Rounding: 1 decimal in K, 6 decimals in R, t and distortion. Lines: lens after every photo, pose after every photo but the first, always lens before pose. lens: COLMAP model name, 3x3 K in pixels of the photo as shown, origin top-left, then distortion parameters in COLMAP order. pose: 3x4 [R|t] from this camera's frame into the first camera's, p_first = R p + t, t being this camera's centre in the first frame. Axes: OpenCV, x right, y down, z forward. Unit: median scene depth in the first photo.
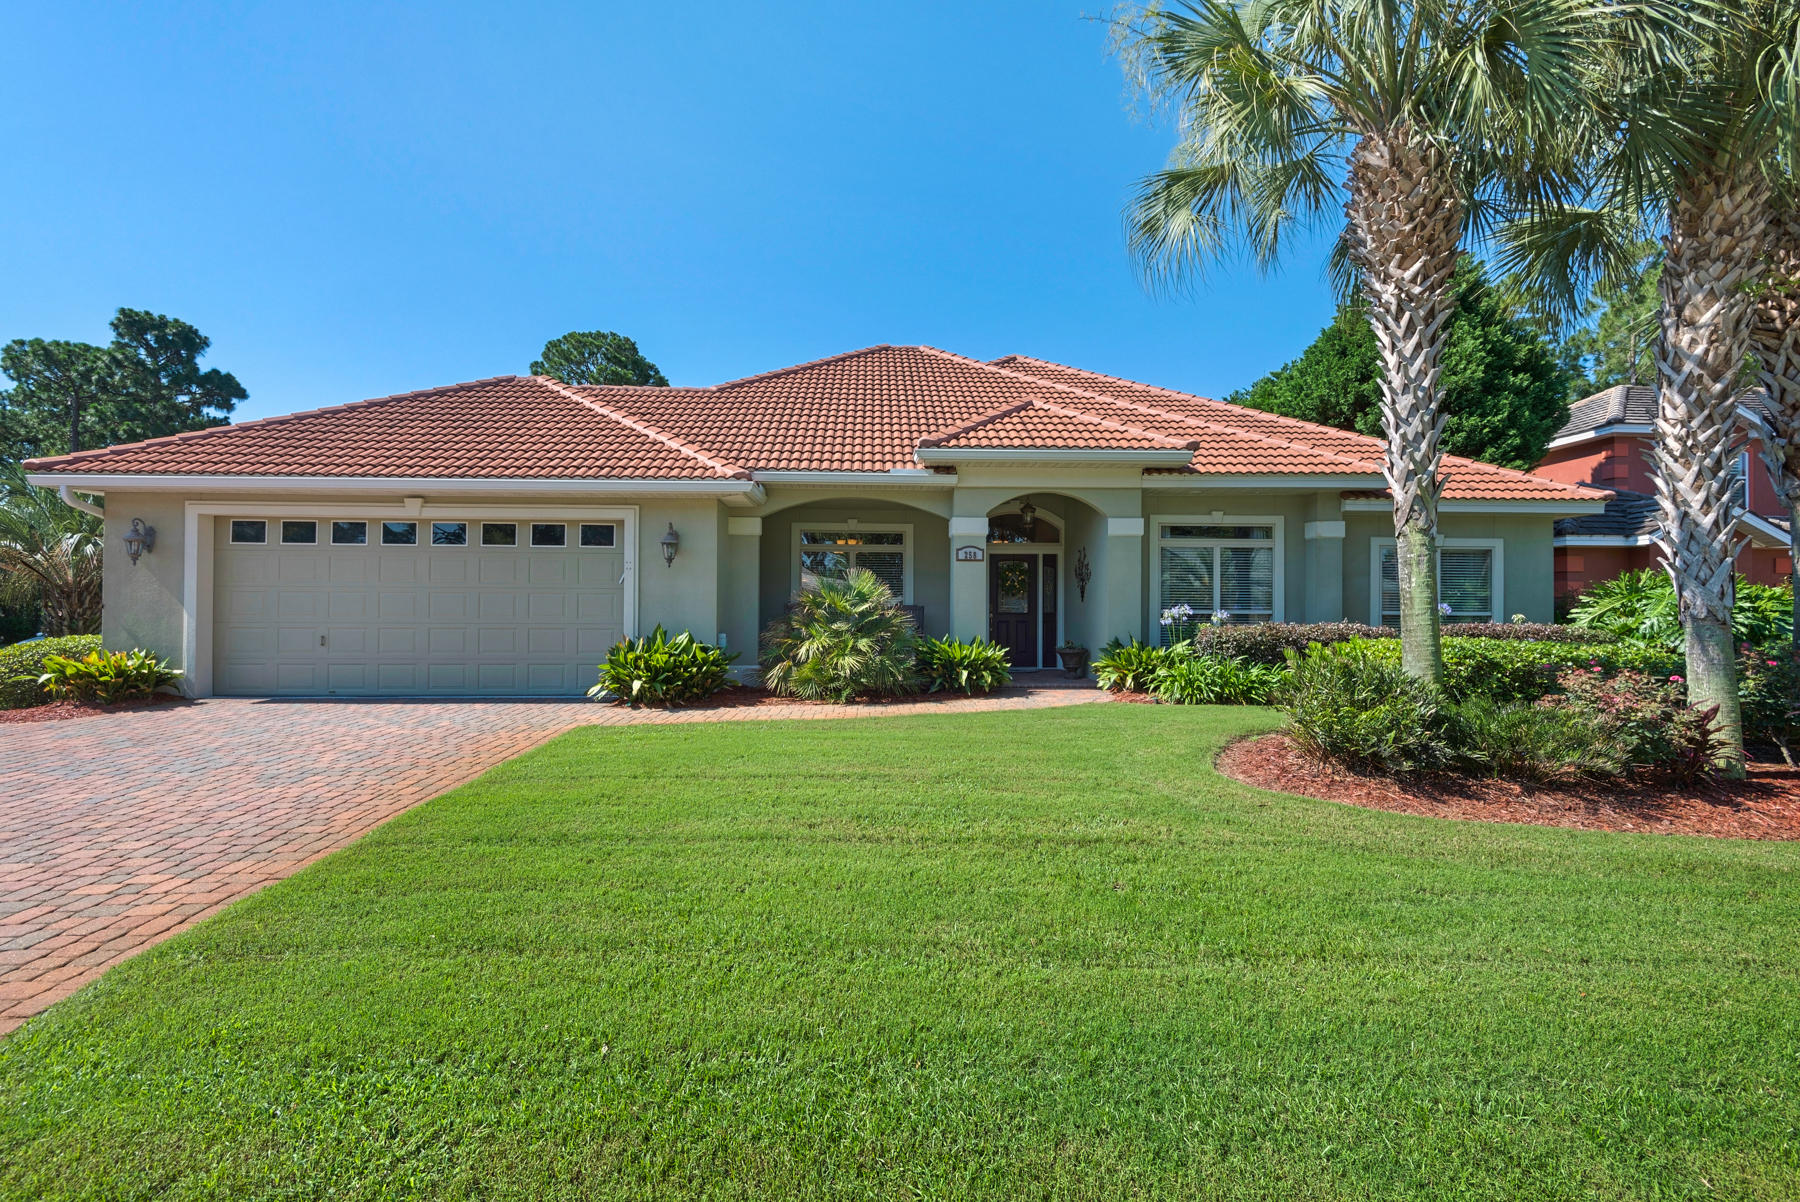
lens RADIAL K [[820.1, 0, 897.4], [0, 820.1, 605.7], [0, 0, 1]] dist [0.007584, -0.000430]
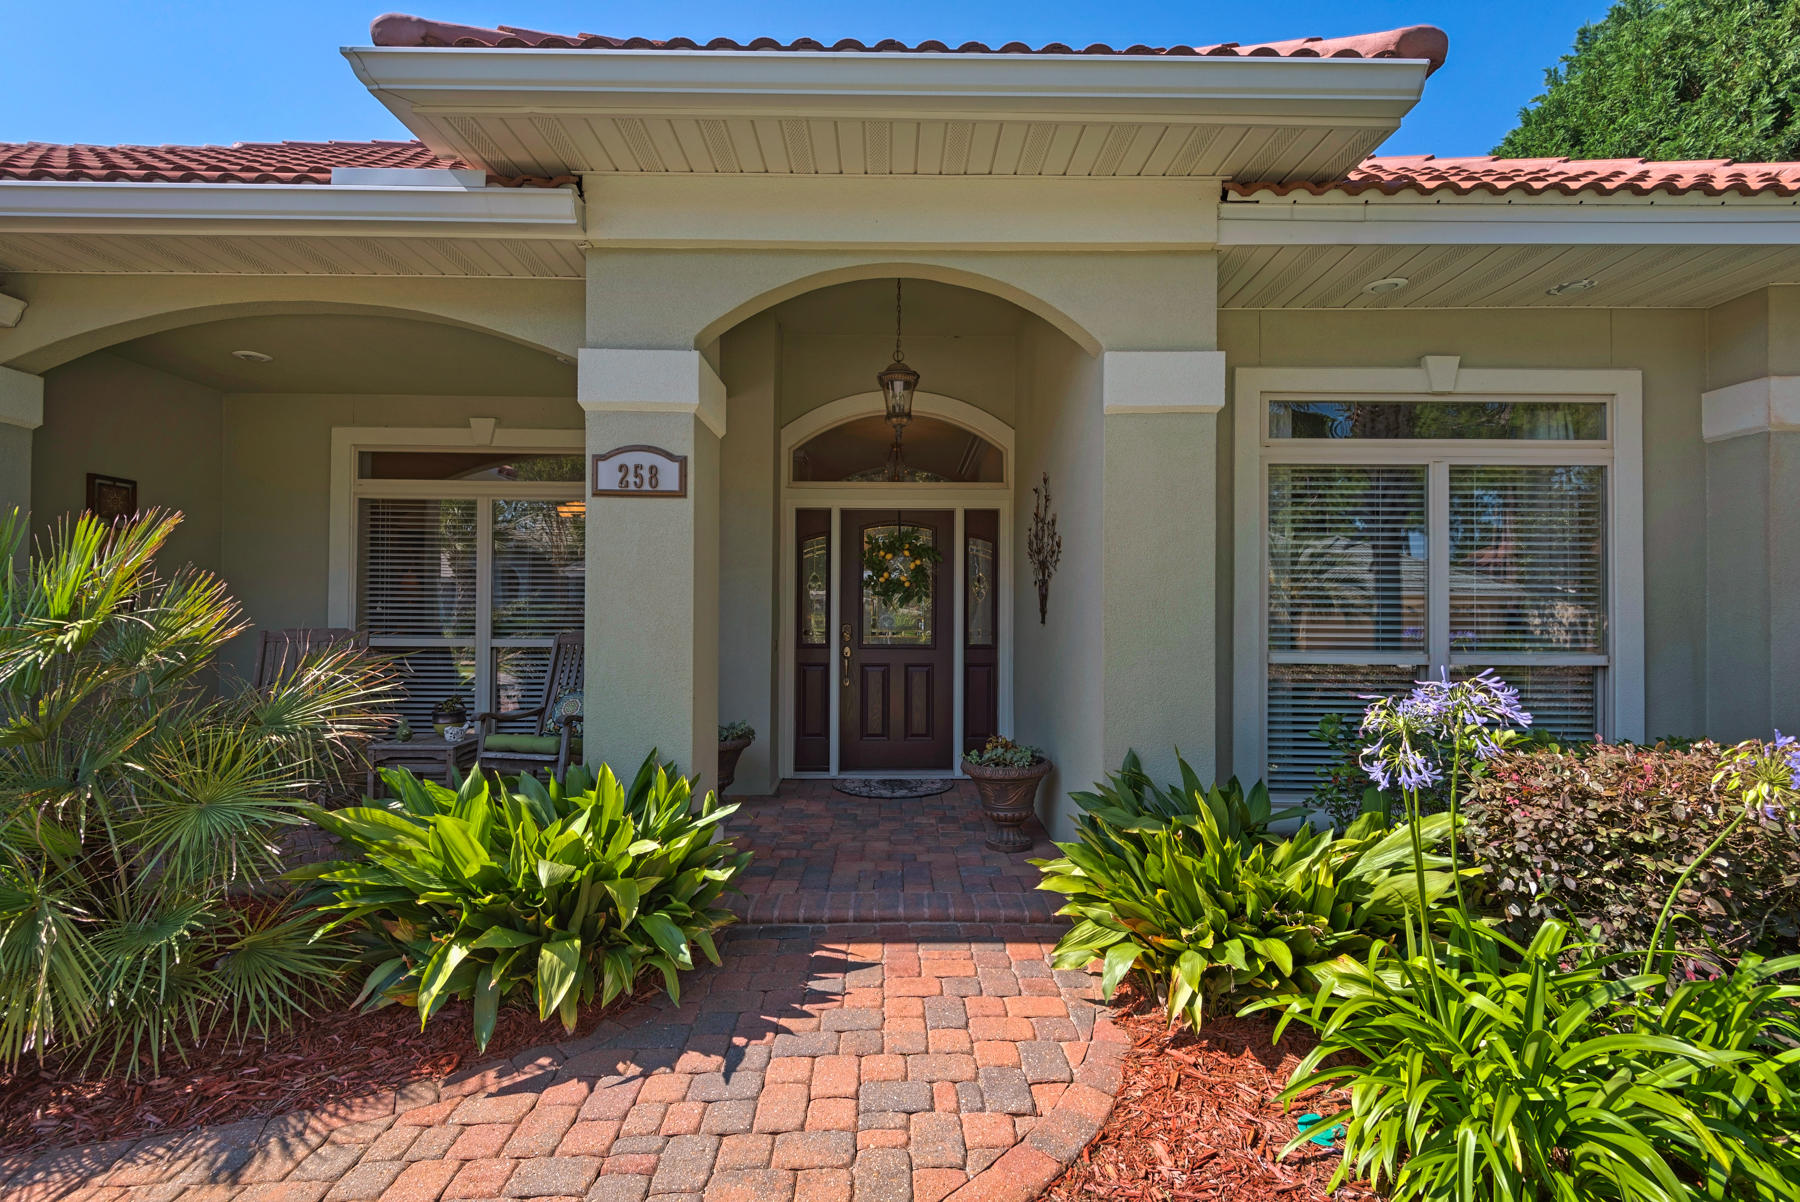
lens RADIAL K [[820.1, 0, 906.5], [0, 820.1, 604.2], [0, 0, 1]] dist [0.007584, -0.000430]
pose [[0.999753, 0.000241, -0.022211, 0.182700], [-0.000386, 0.999979, -0.006522, -0.012080], [0.022209, 0.006529, 0.999732, 0.669068]]
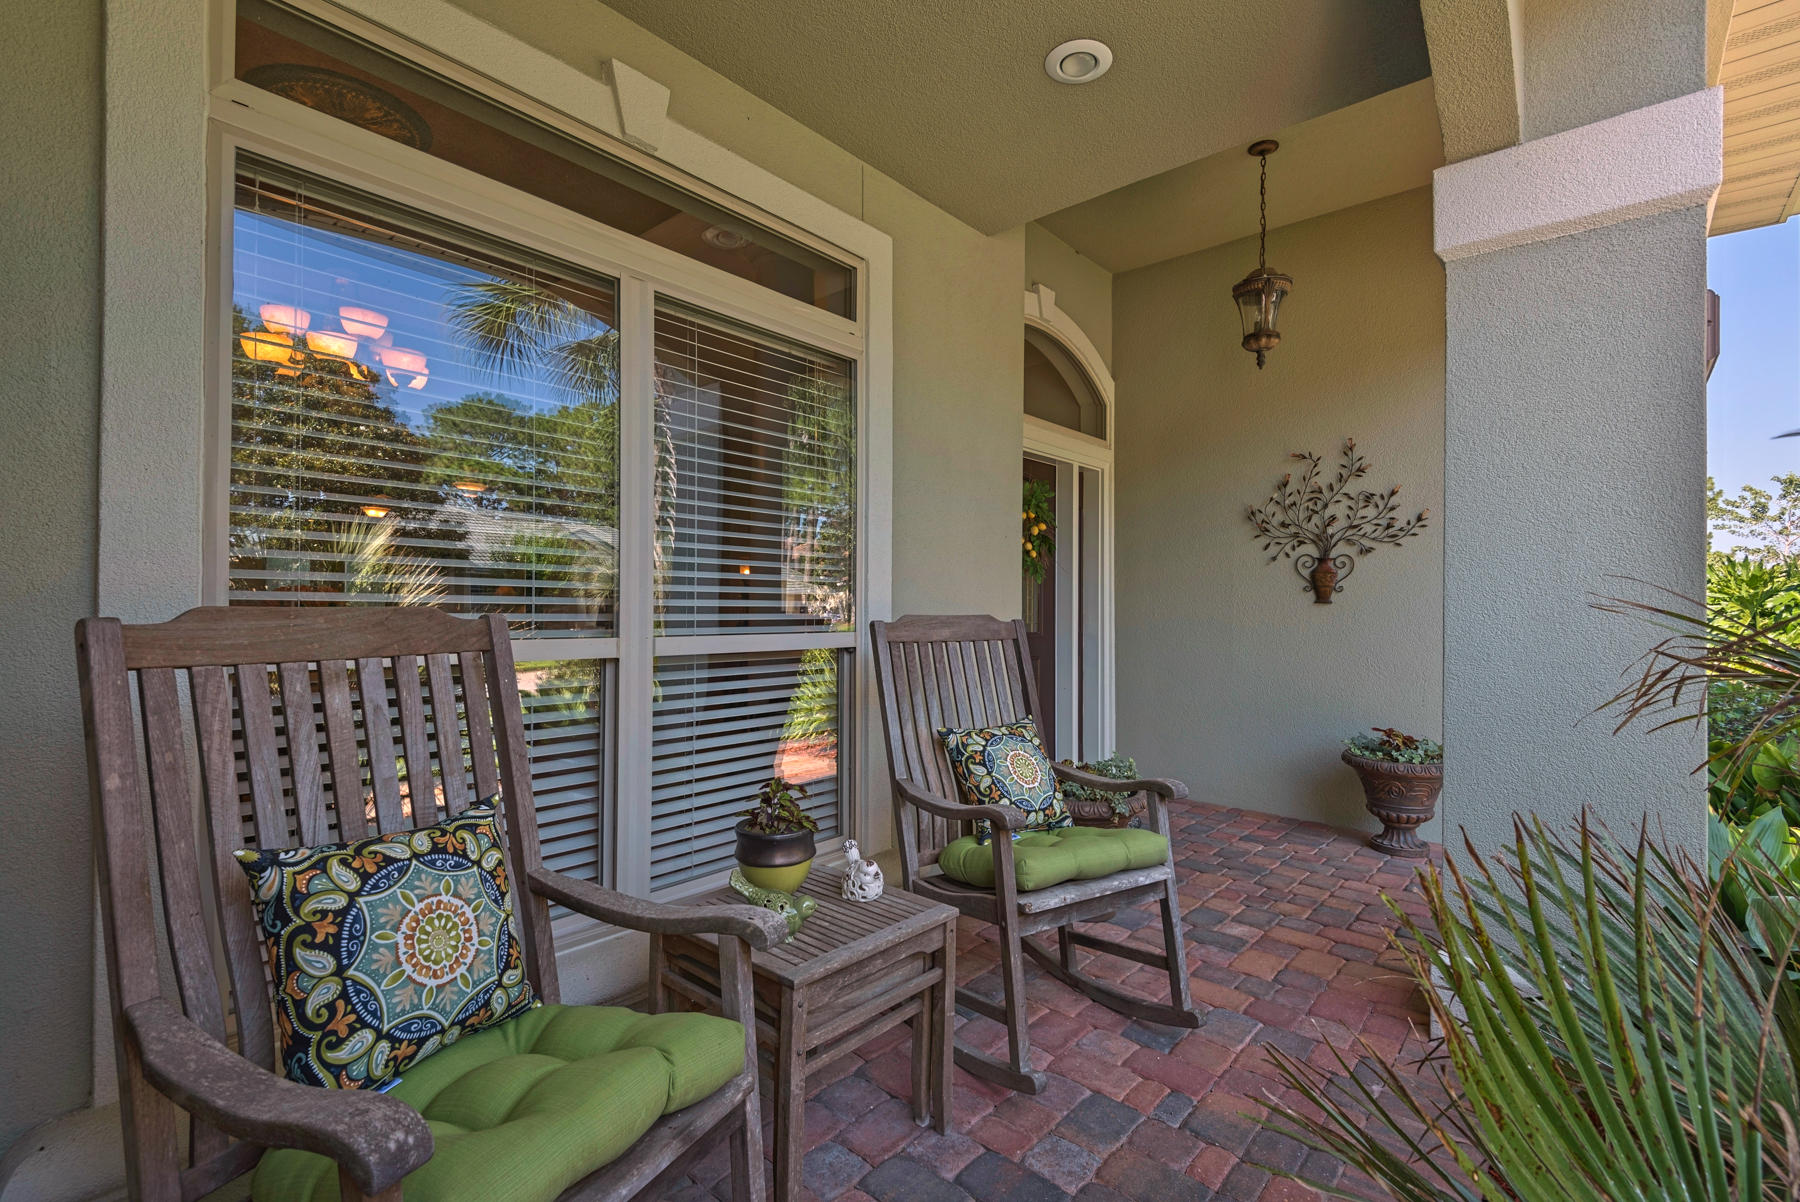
lens RADIAL K [[820.1, 0, 891.9], [0, 820.1, 603.6], [0, 0, 1]] dist [0.007584, -0.000430]
pose [[0.688952, 0.007101, 0.724773, -0.153079], [-0.009507, 0.999955, -0.000761, -0.002881], [-0.724745, -0.006366, 0.688988, 0.953891]]
